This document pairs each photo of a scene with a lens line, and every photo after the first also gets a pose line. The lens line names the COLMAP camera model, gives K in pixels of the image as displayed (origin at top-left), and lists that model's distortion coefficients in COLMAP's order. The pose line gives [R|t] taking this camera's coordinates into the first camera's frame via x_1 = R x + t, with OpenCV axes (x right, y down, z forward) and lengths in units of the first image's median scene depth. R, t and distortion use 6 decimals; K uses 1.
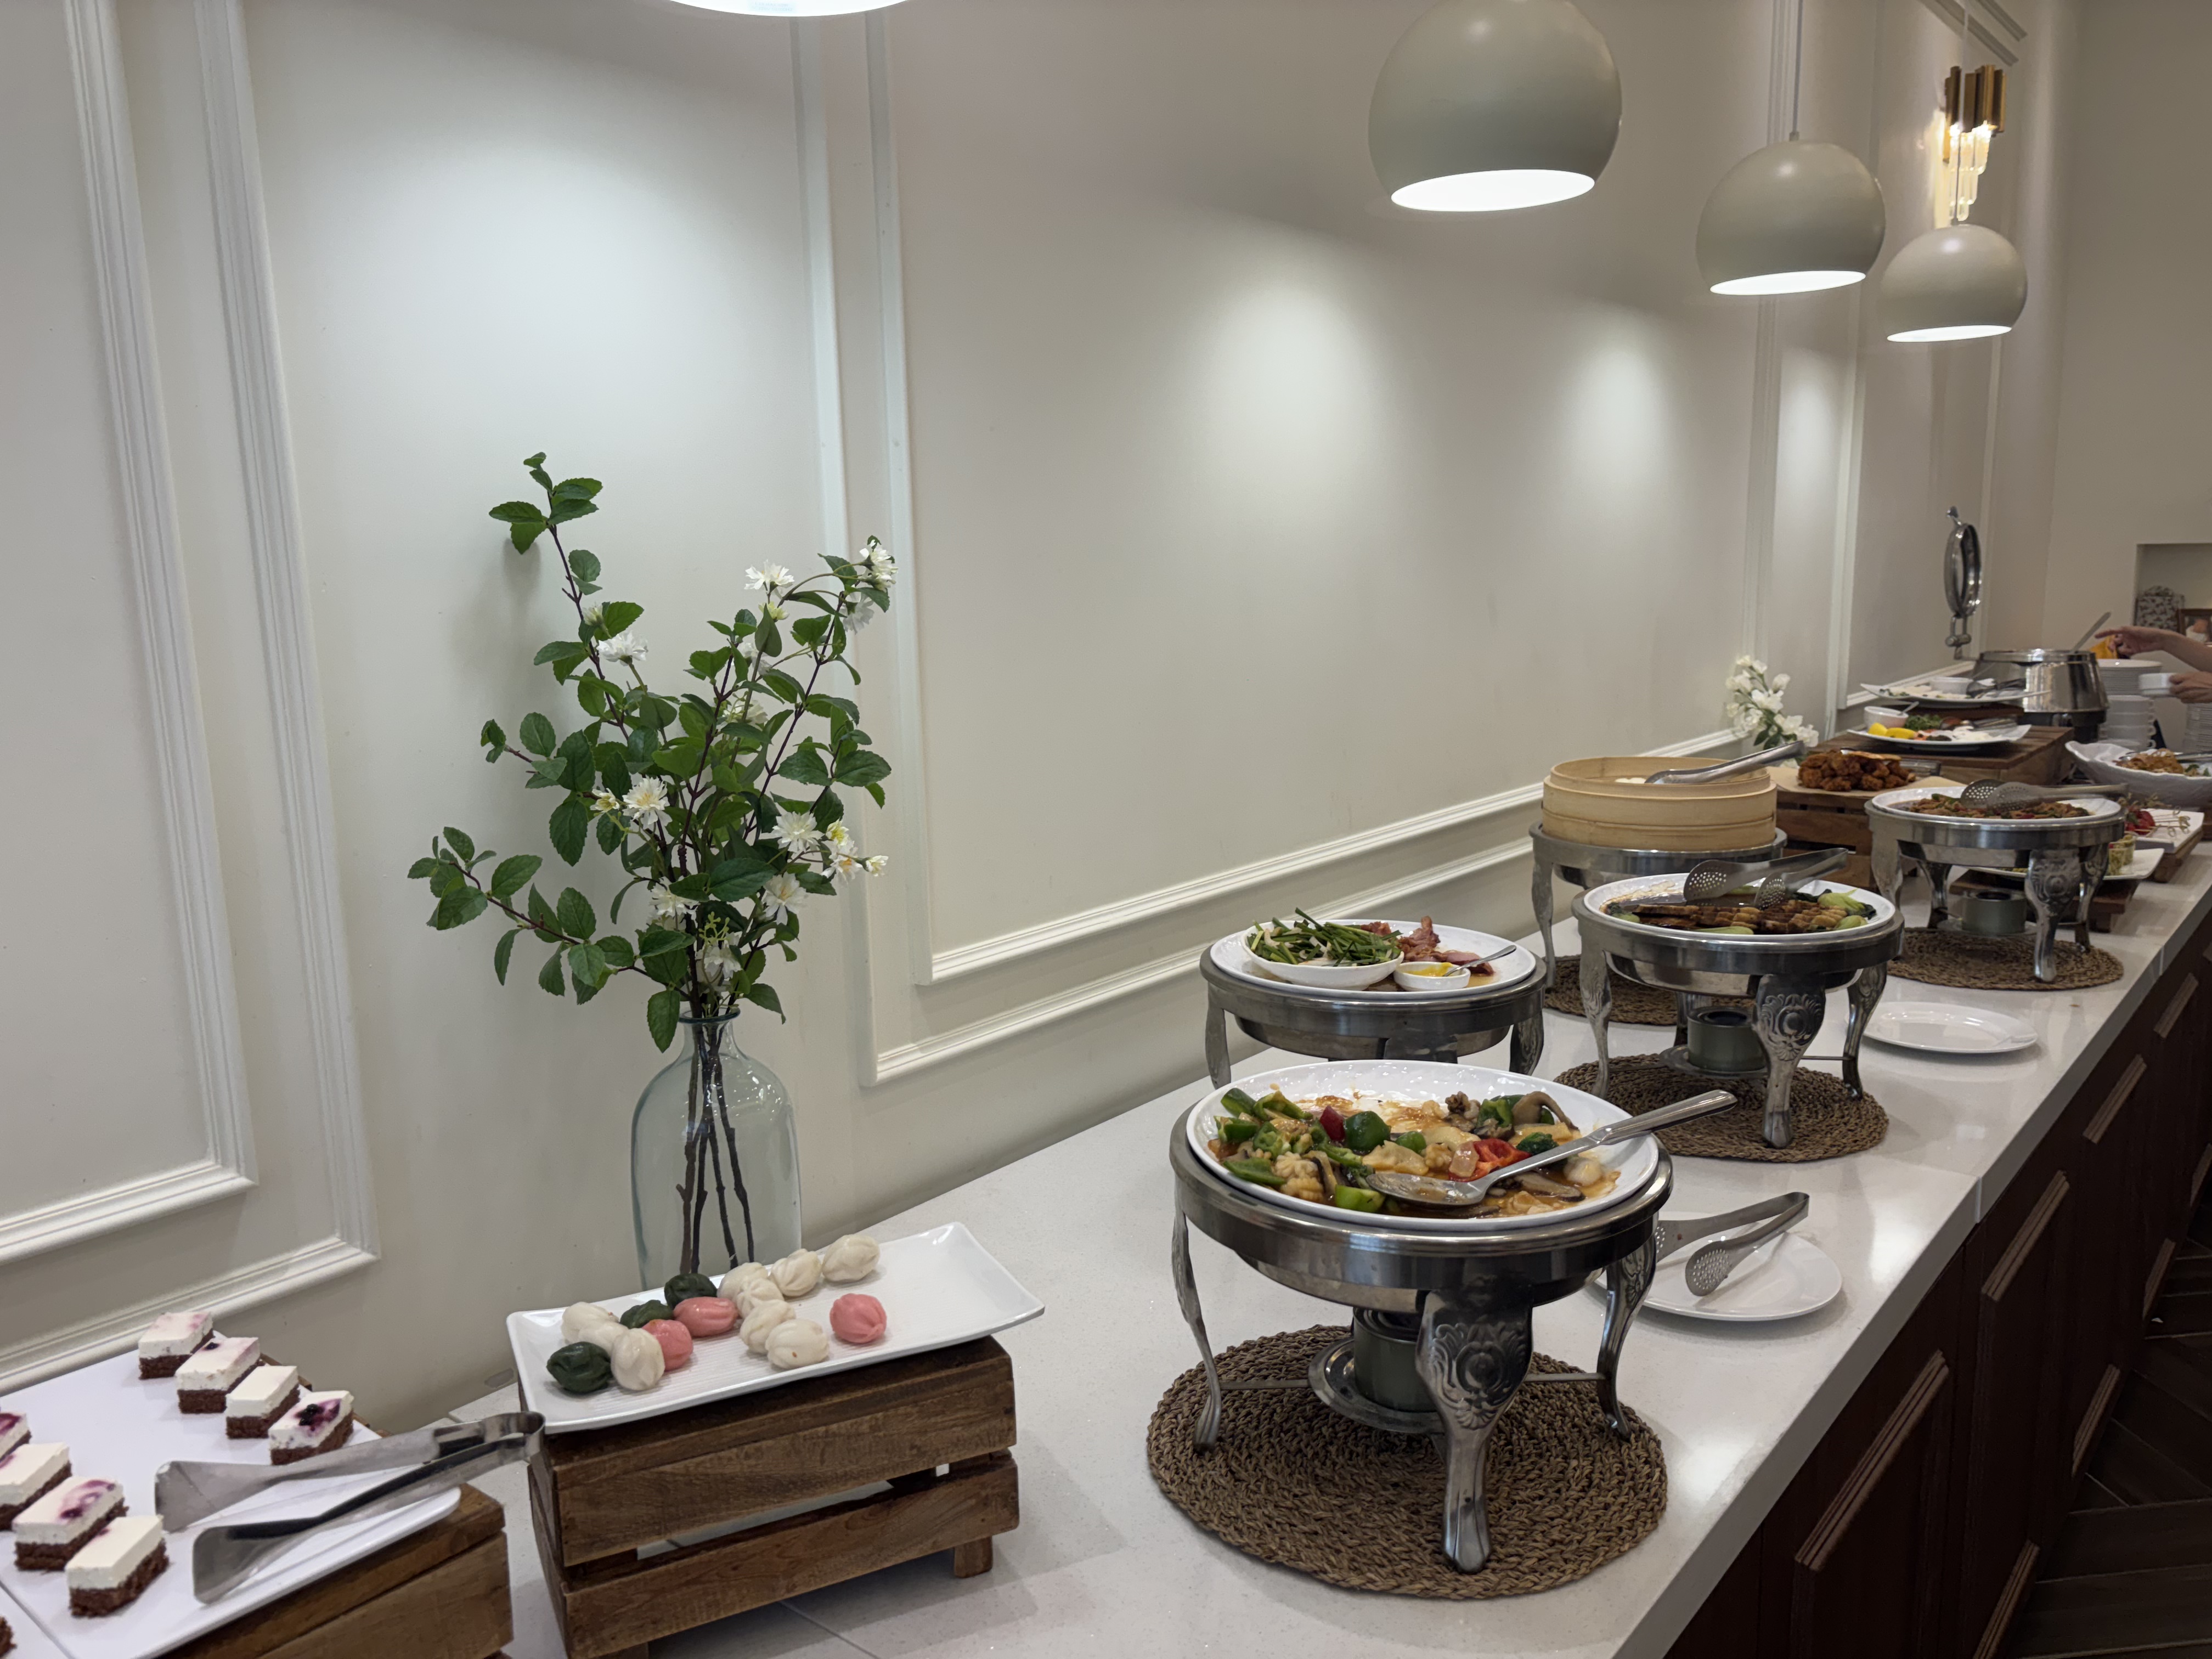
lens RADIAL K [[1670.5, 0, 1097.4], [0, 1670.5, 838.9], [0, 0, 1]] dist [0.022931, -0.008104]
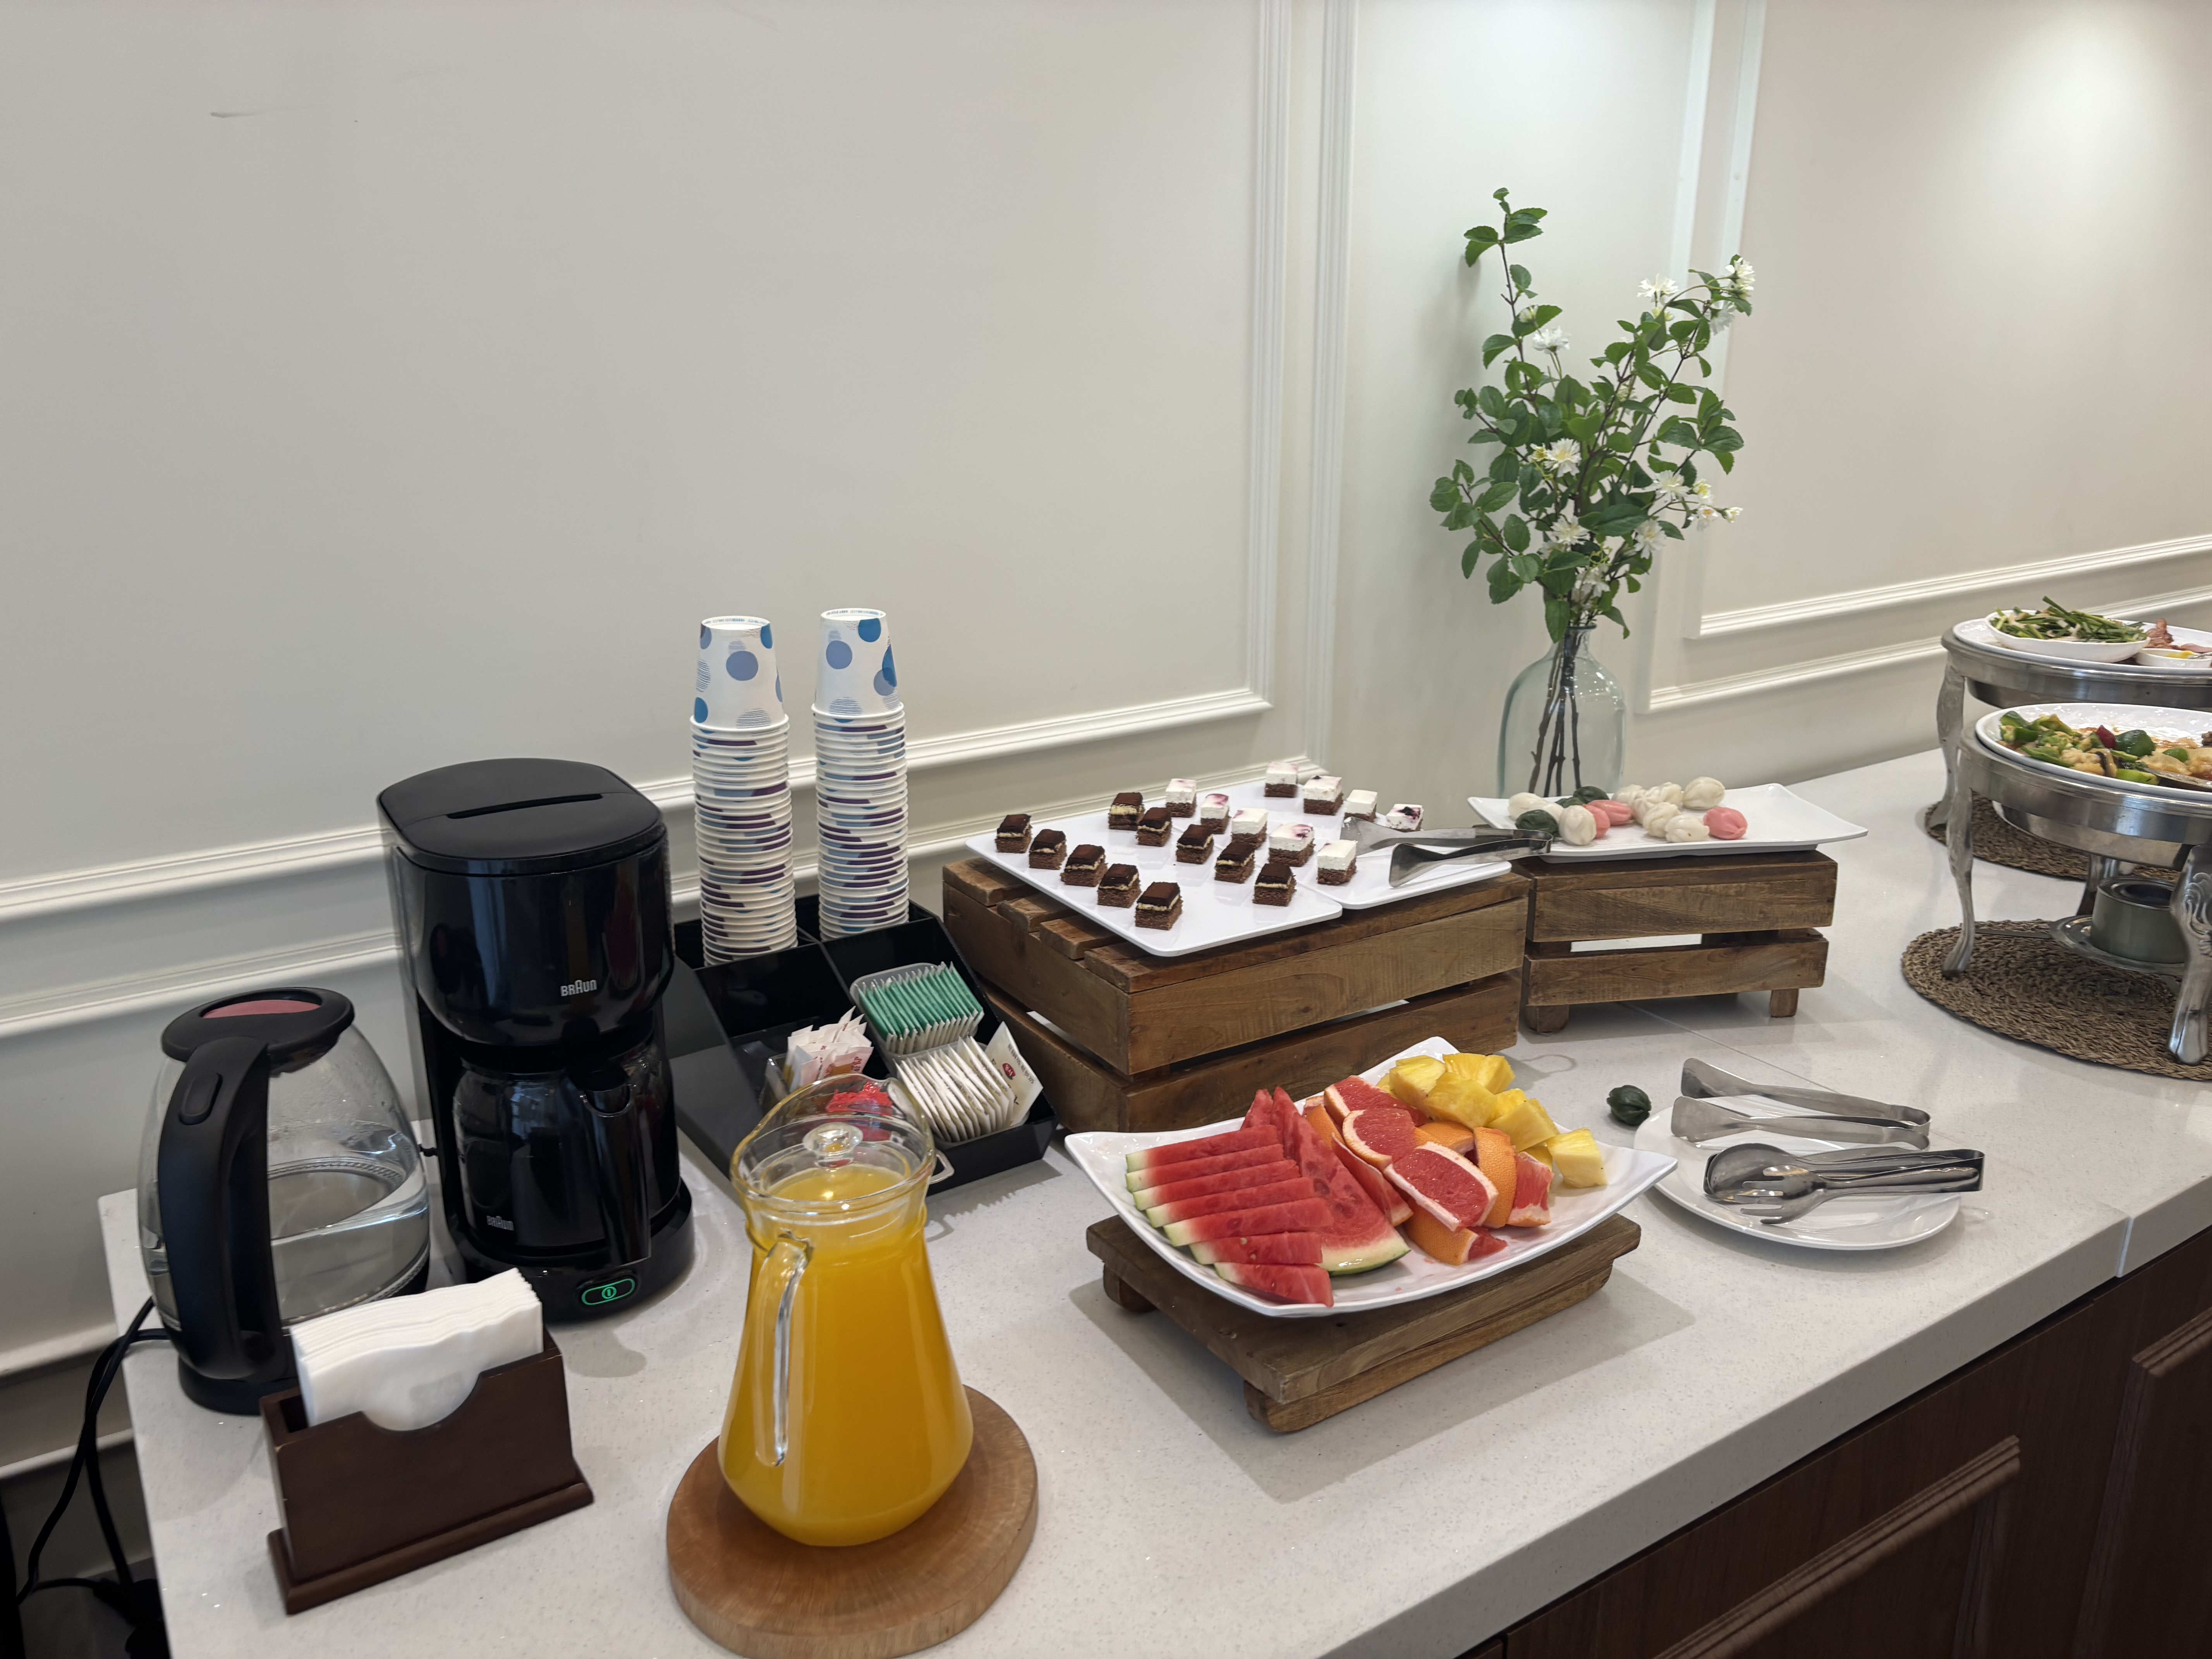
lens RADIAL K [[1670.5, 0, 1114.9], [0, 1670.5, 819.6], [0, 0, 1]] dist [0.022931, -0.008104]
pose [[0.951036, 0.109405, -0.289069, -0.182540], [-0.069081, 0.986838, 0.146217, 0.090317], [0.301261, -0.119088, 0.946076, -0.405494]]
